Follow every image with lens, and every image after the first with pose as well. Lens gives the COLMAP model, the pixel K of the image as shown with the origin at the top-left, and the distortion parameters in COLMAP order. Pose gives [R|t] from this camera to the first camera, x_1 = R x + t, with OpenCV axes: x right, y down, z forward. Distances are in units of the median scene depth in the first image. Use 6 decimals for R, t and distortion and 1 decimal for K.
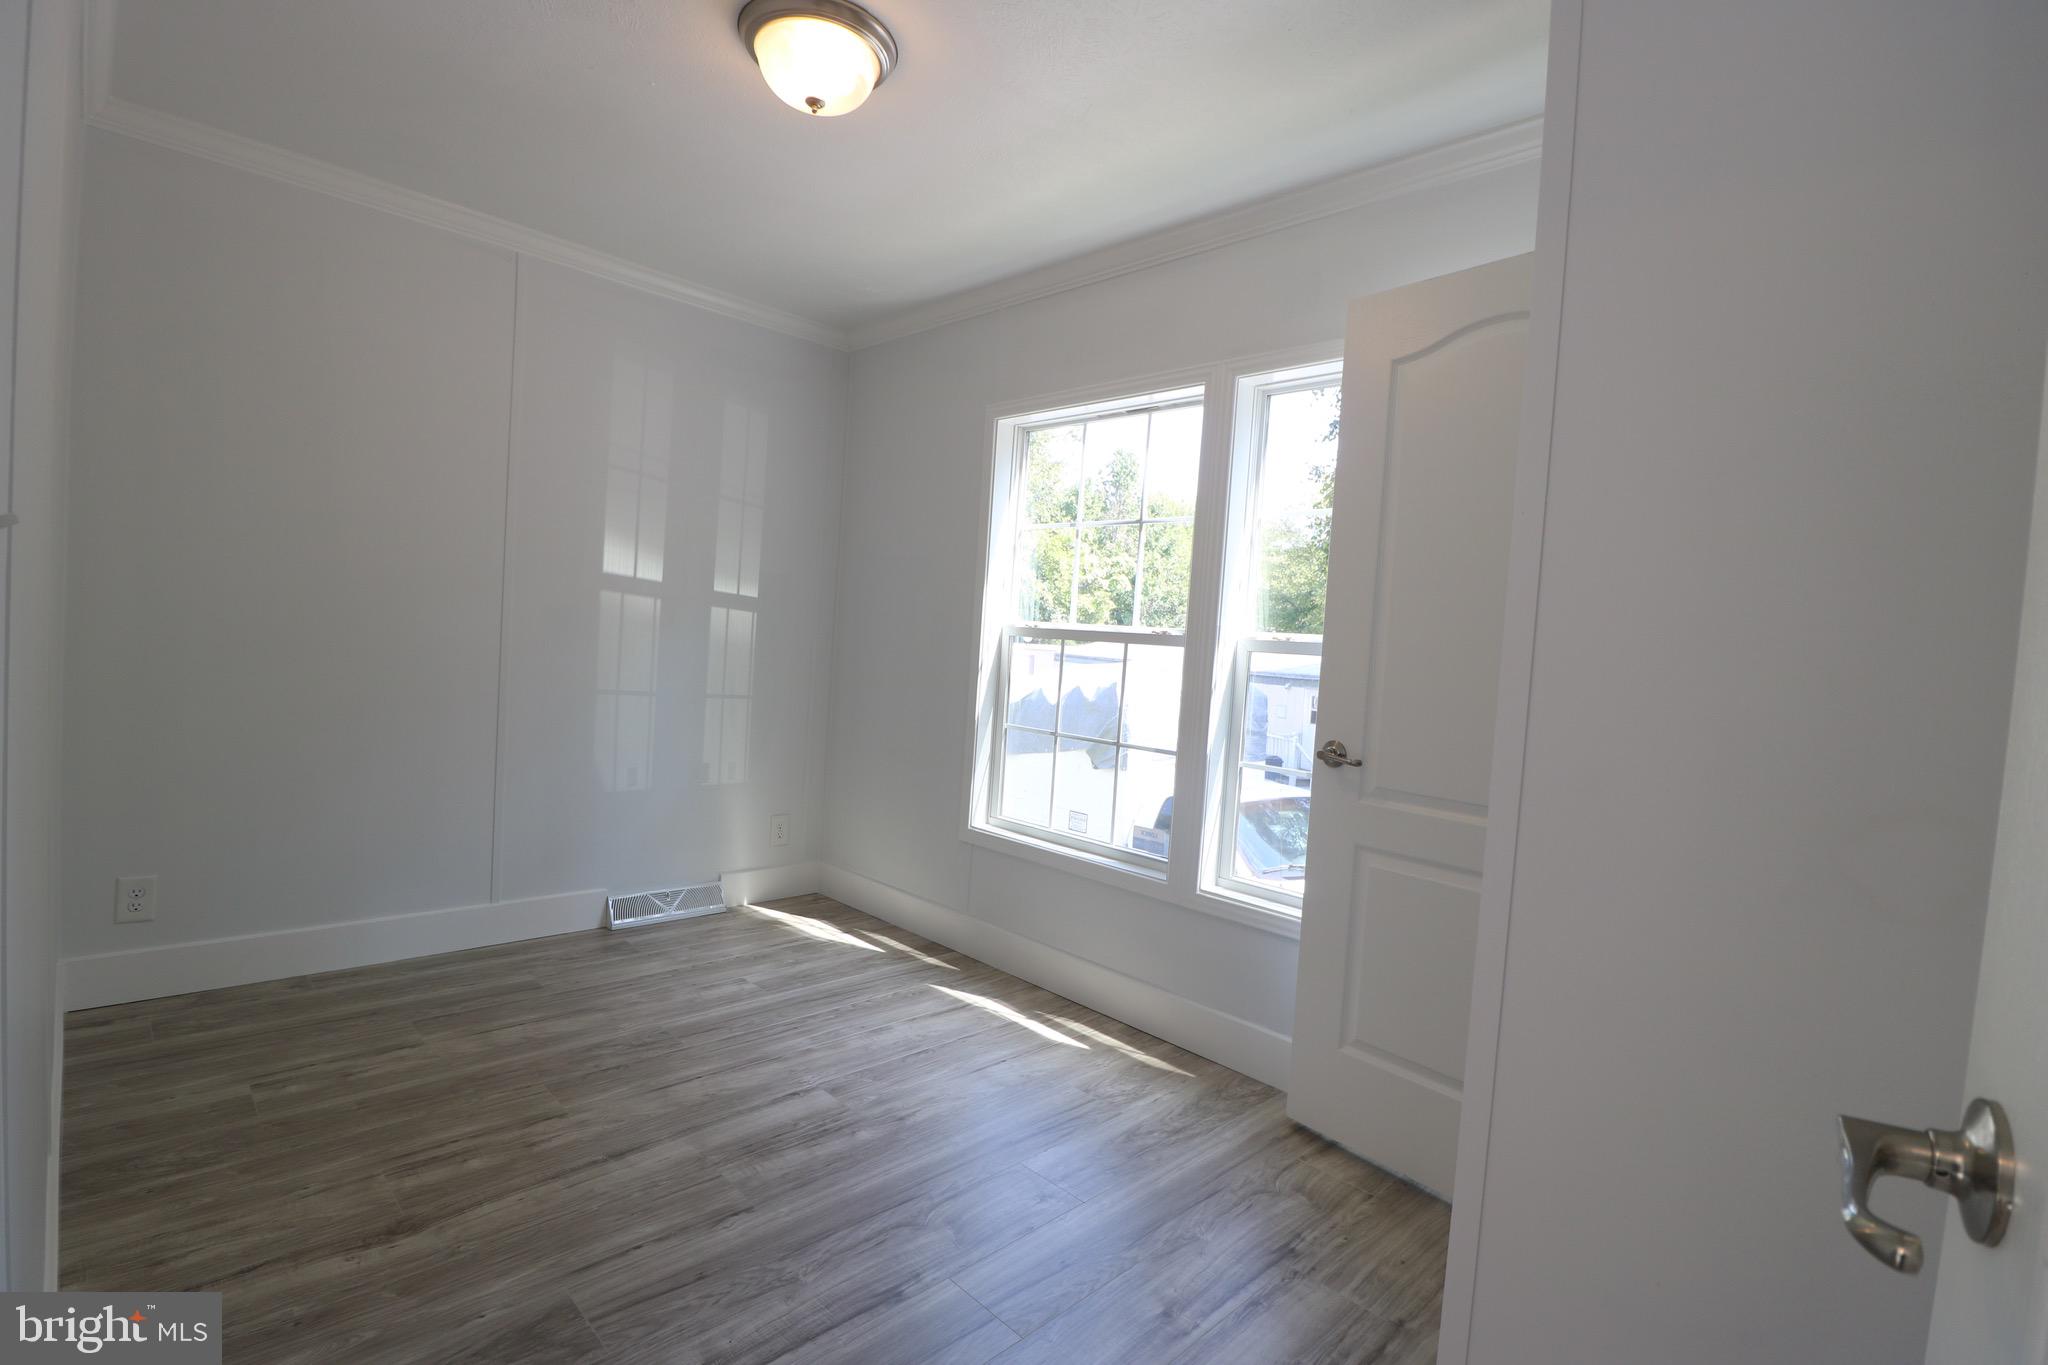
lens RADIAL K [[954.1, 0, 1019.3], [0, 954.1, 680.4], [0, 0, 1]] dist [-0.010025, -0.005920]
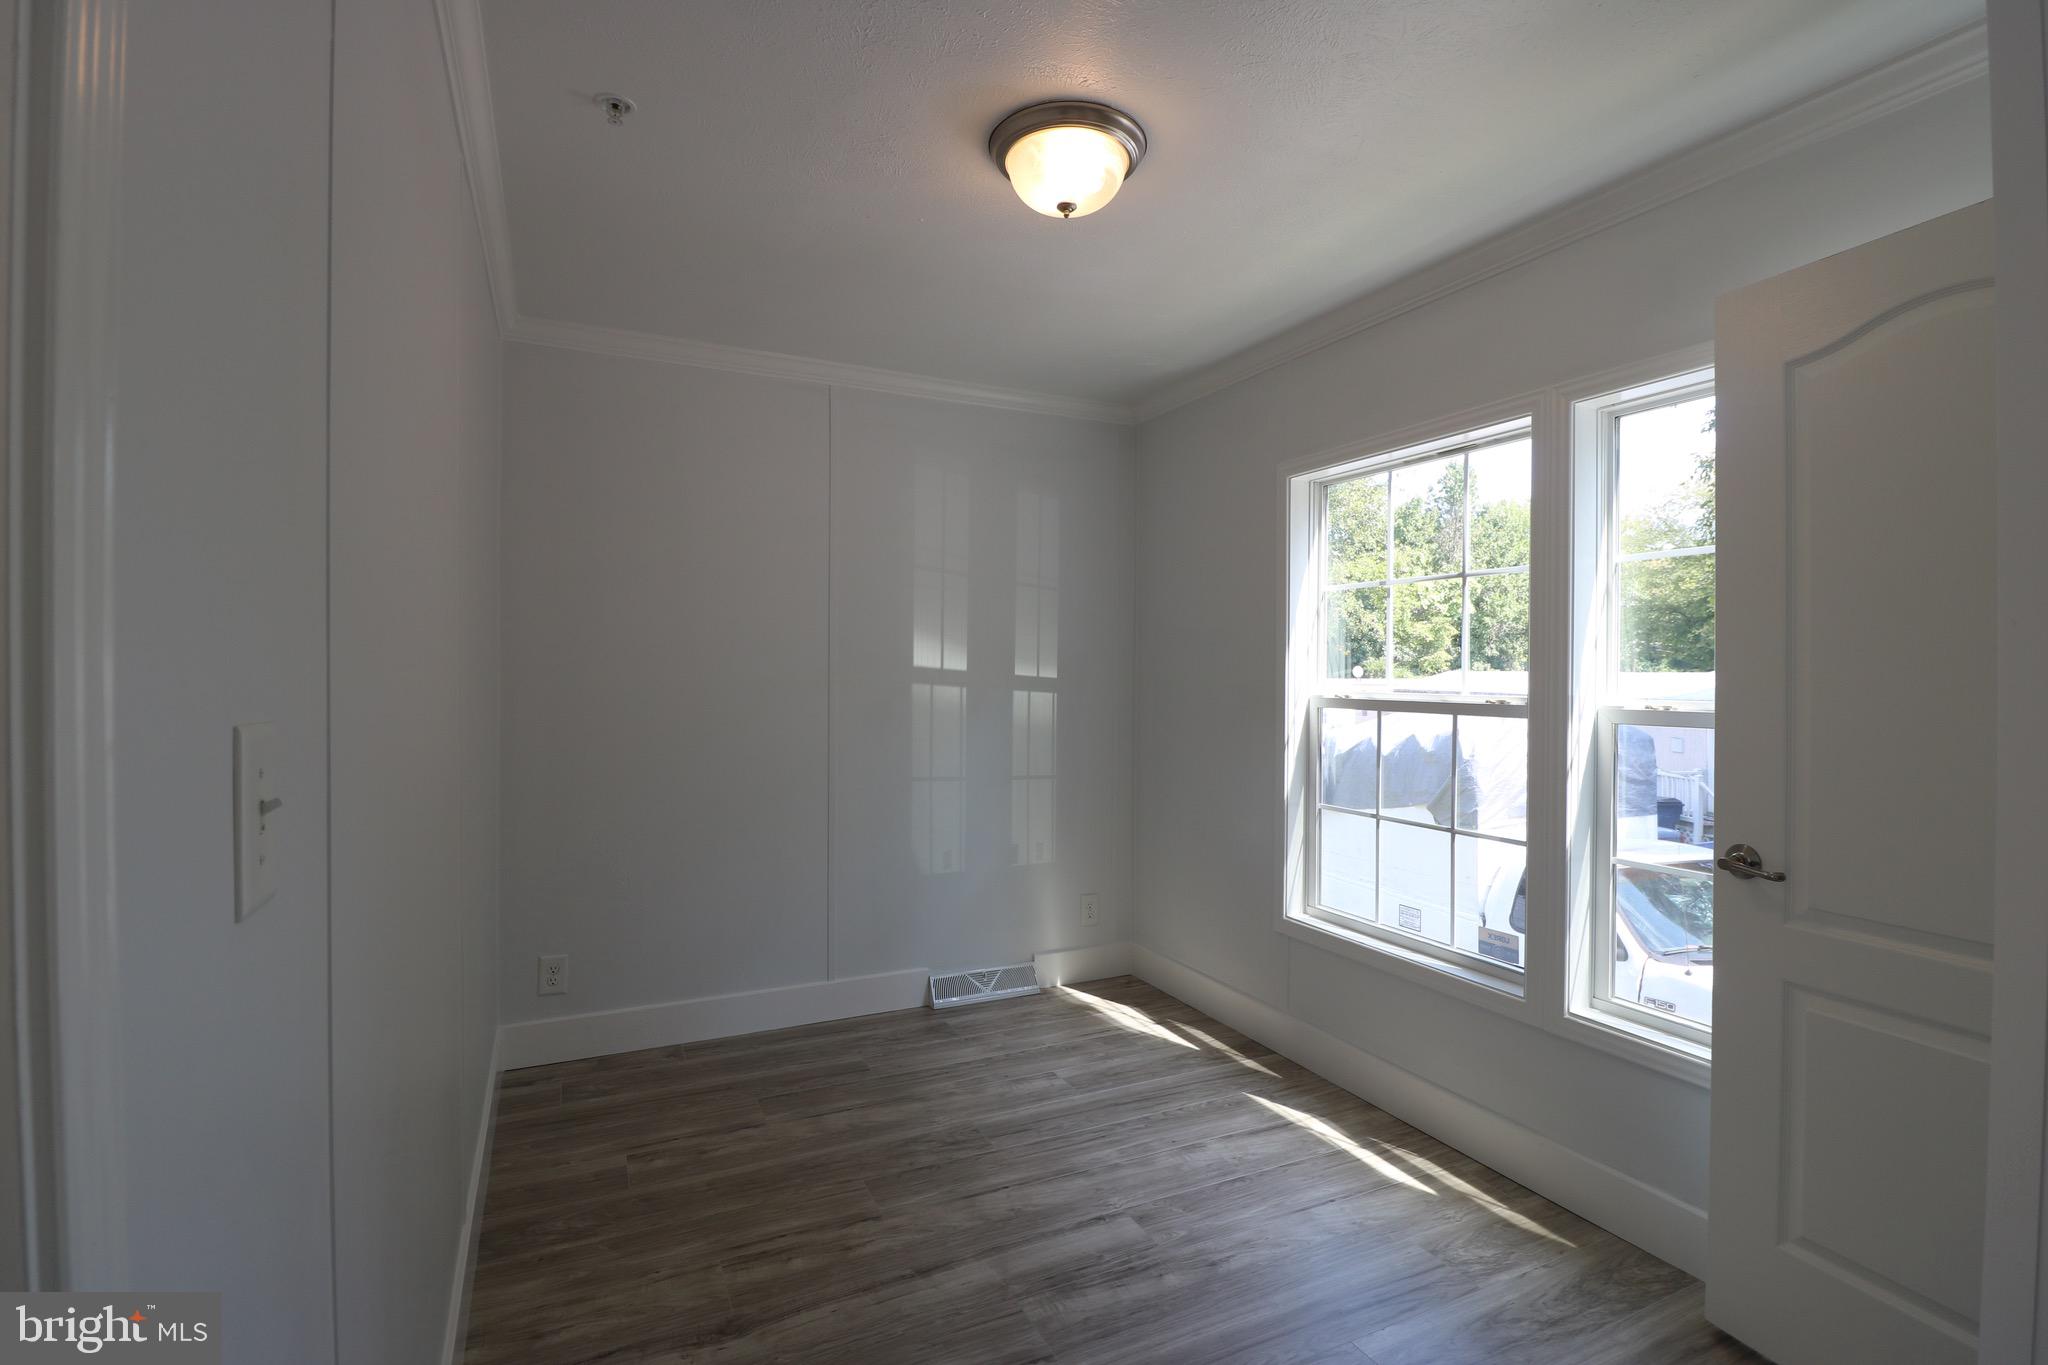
lens RADIAL K [[954.1, 0, 1018.2], [0, 954.1, 674.4], [0, 0, 1]] dist [-0.010025, -0.005920]
pose [[0.942698, -0.058916, -0.328403, 0.026914], [0.042039, 0.997416, -0.058263, -0.049099], [0.330987, 0.041119, 0.942739, 0.048998]]
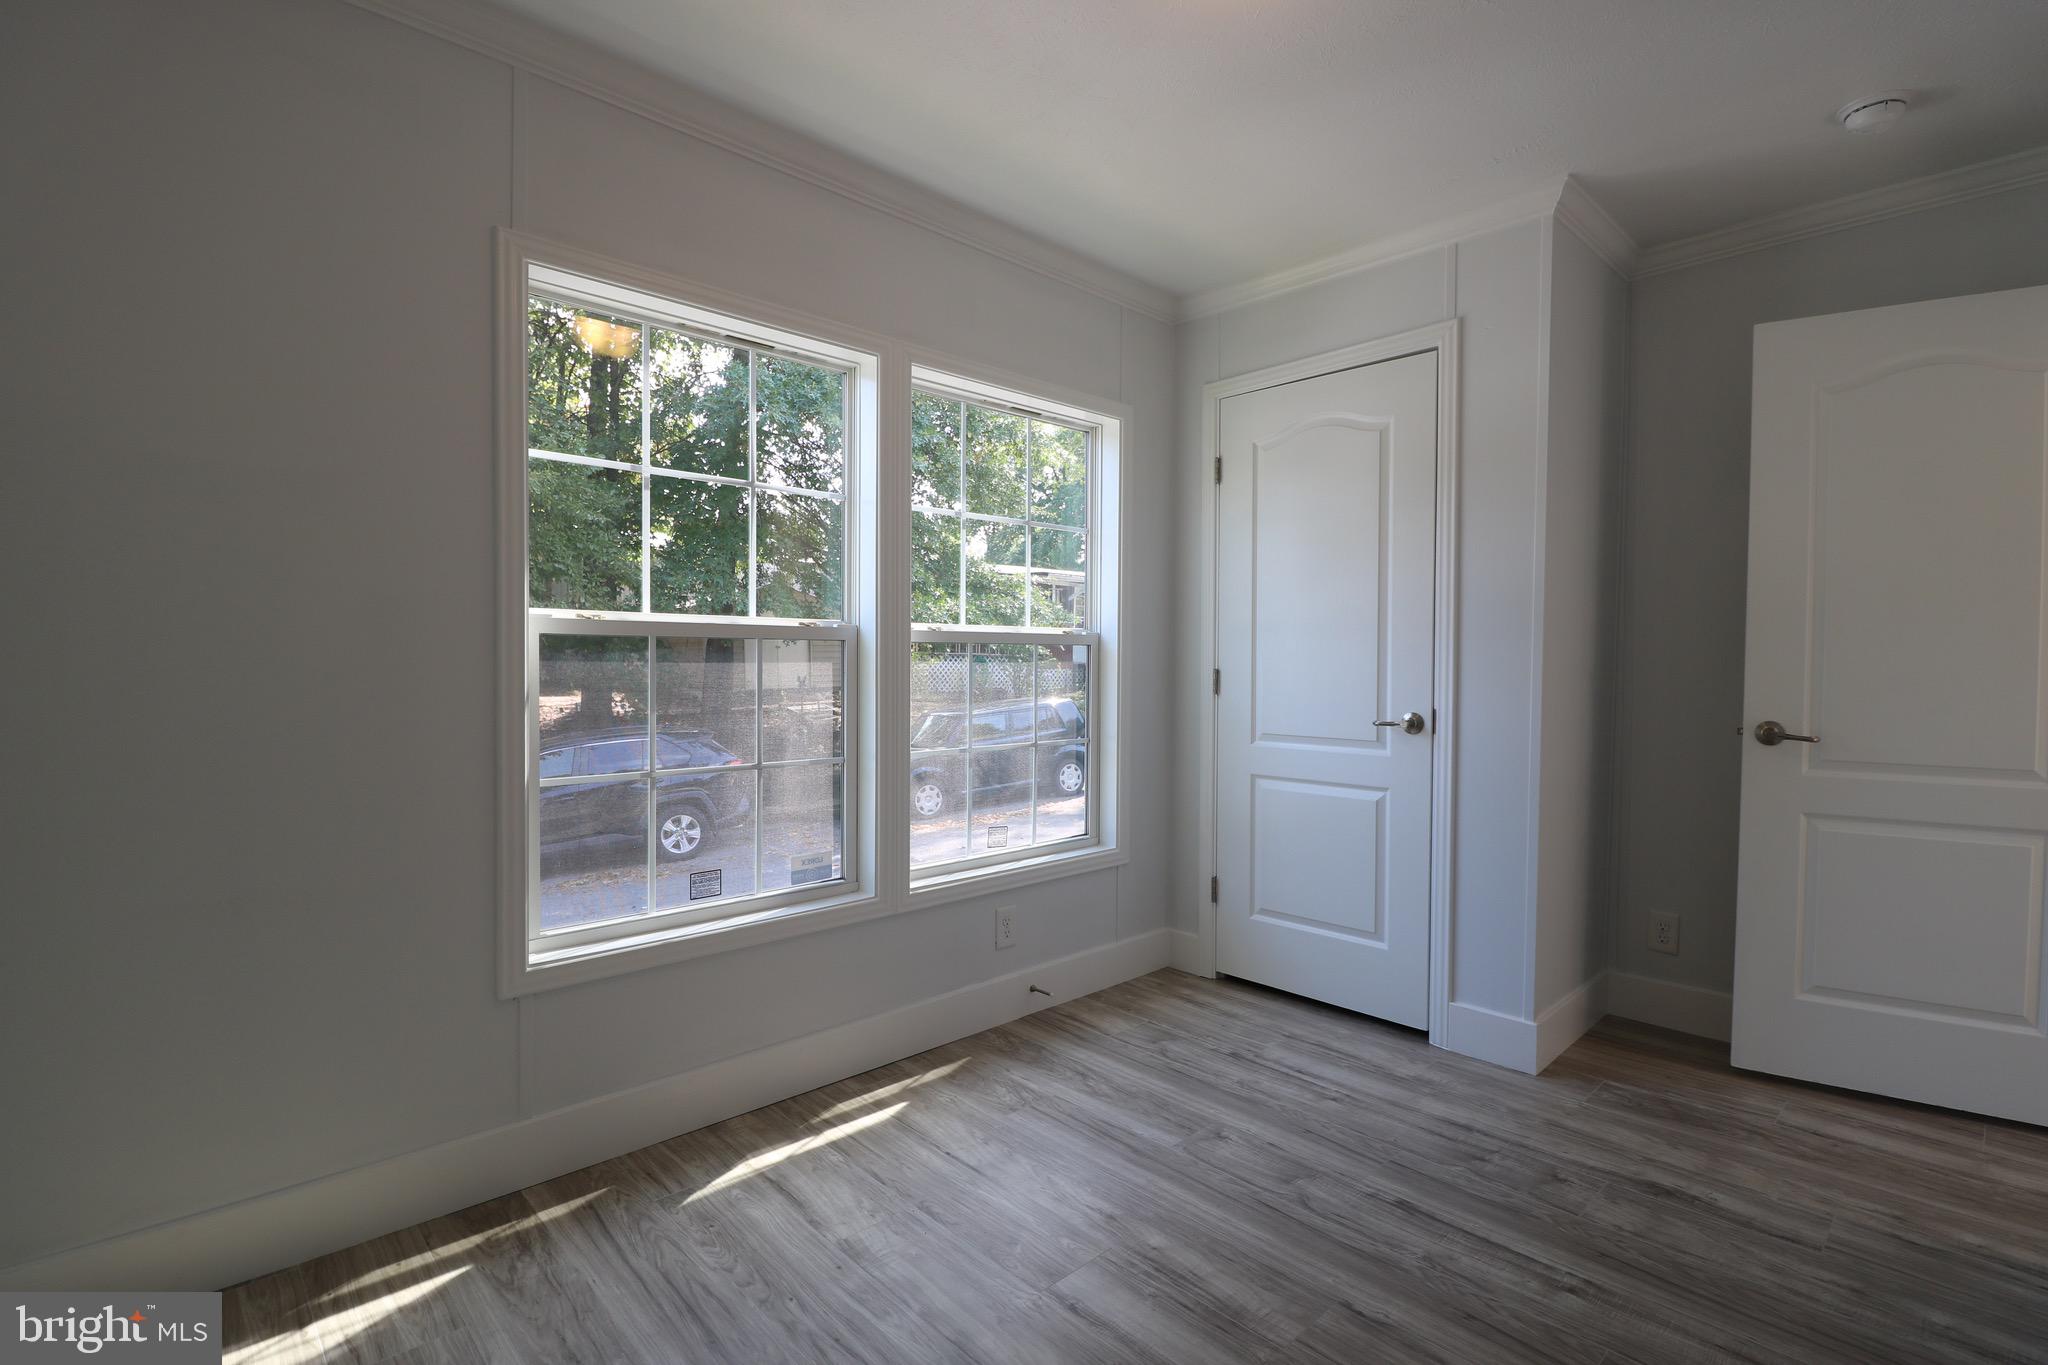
lens RADIAL K [[954.1, 0, 1026.8], [0, 954.1, 687.1], [0, 0, 1]] dist [-0.010025, -0.005920]
pose [[0.022226, -0.101906, 0.994546, -0.780876], [0.033146, 0.994320, 0.101142, -0.082798], [-0.999203, 0.030717, 0.025478, 0.881150]]
